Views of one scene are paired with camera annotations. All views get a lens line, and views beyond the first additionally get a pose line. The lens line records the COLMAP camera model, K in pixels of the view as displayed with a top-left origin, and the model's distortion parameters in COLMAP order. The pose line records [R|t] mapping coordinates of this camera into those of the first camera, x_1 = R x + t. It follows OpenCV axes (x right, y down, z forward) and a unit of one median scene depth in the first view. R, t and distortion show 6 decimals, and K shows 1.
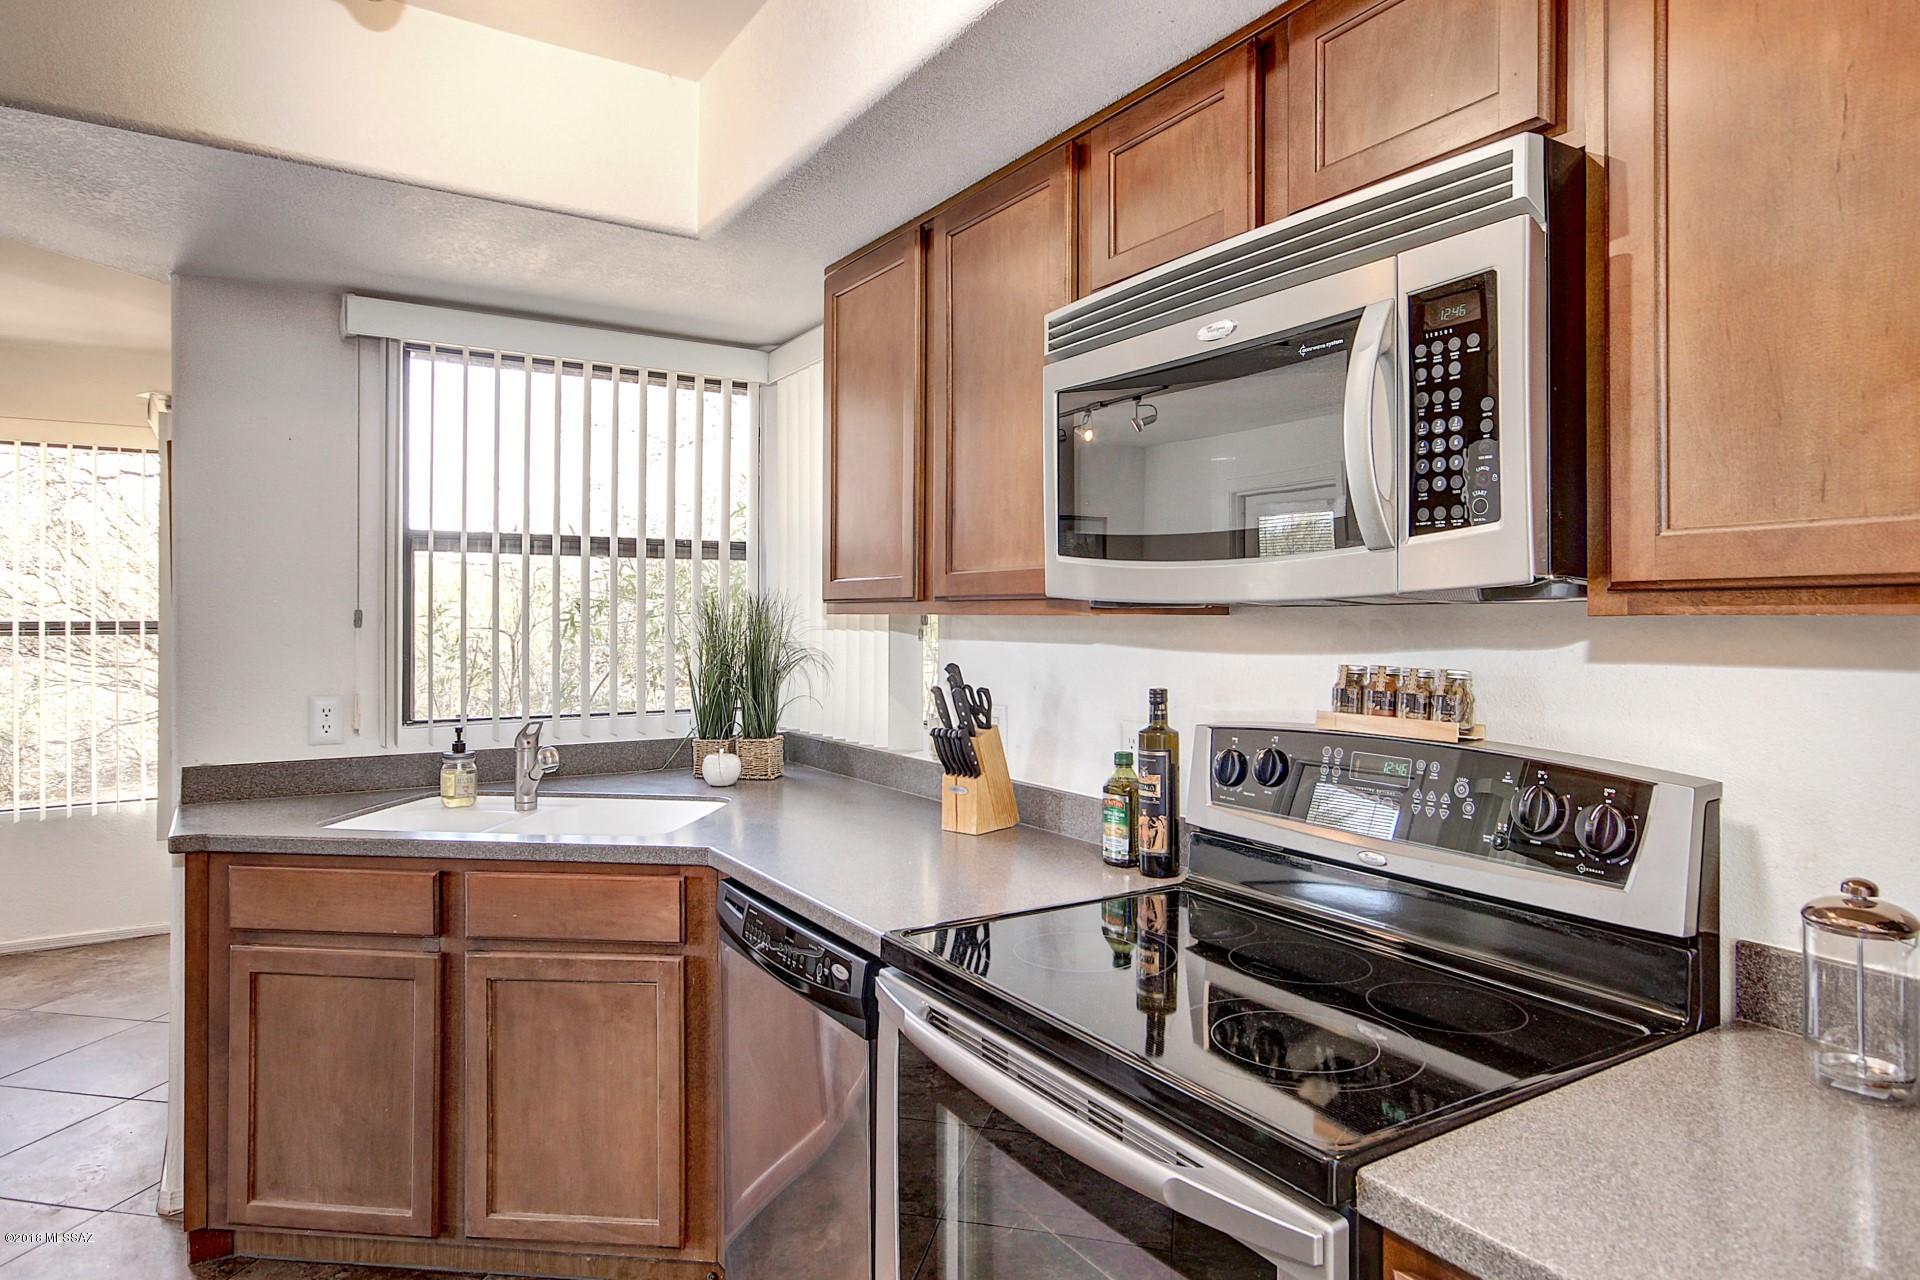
lens RADIAL K [[1114.9, 0, 972.4], [0, 1114.9, 621.1], [0, 0, 1]] dist [0.000397, 0.002920]
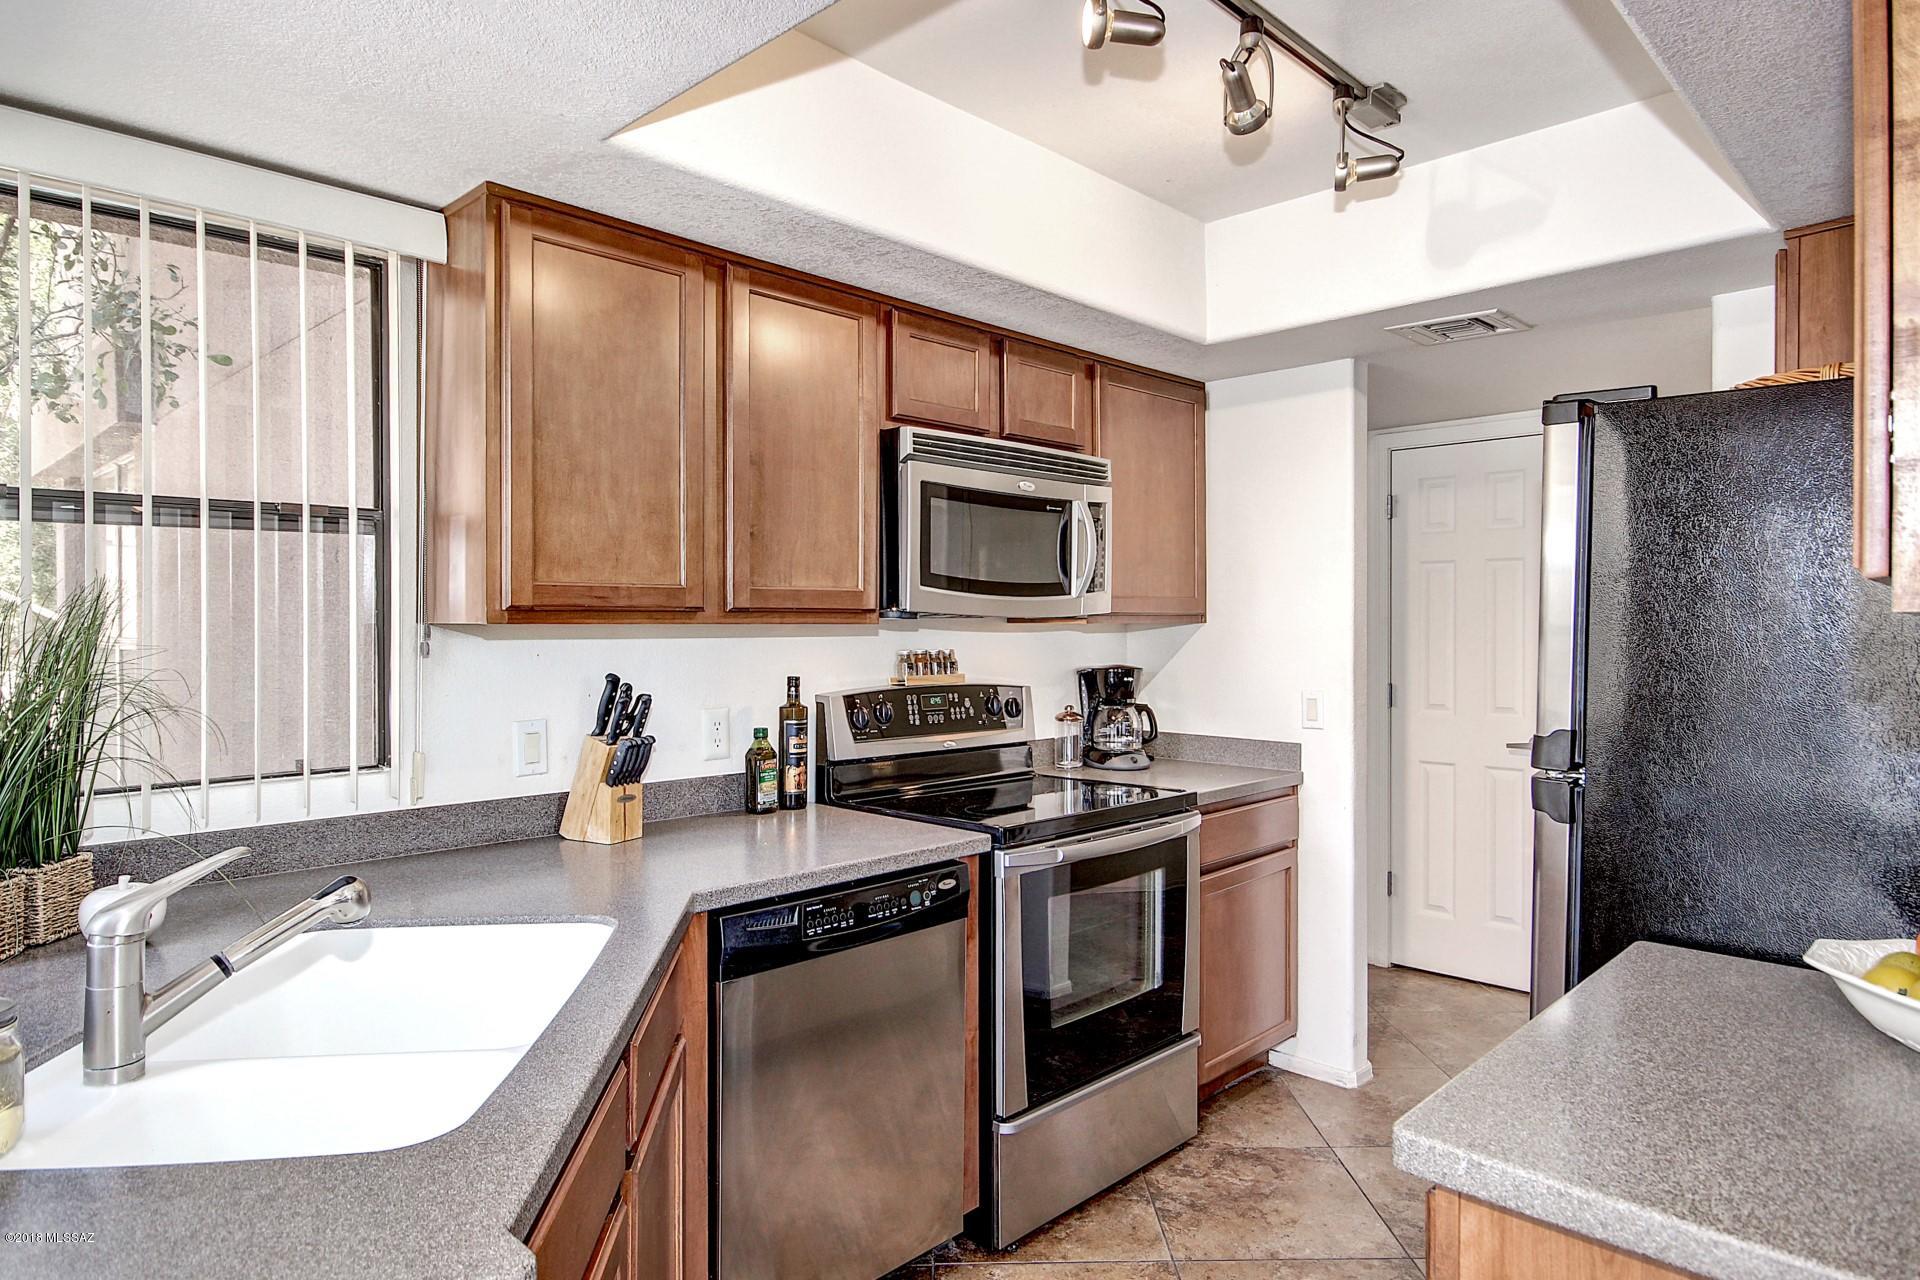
lens RADIAL K [[1114.9, 0, 972.4], [0, 1114.9, 621.1], [0, 0, 1]] dist [0.000397, 0.002920]
pose [[-0.216504, -0.005231, 0.976268, -1.376202], [0.002222, 0.999980, 0.005851, -0.017816], [-0.976279, 0.003437, -0.216488, 1.196301]]
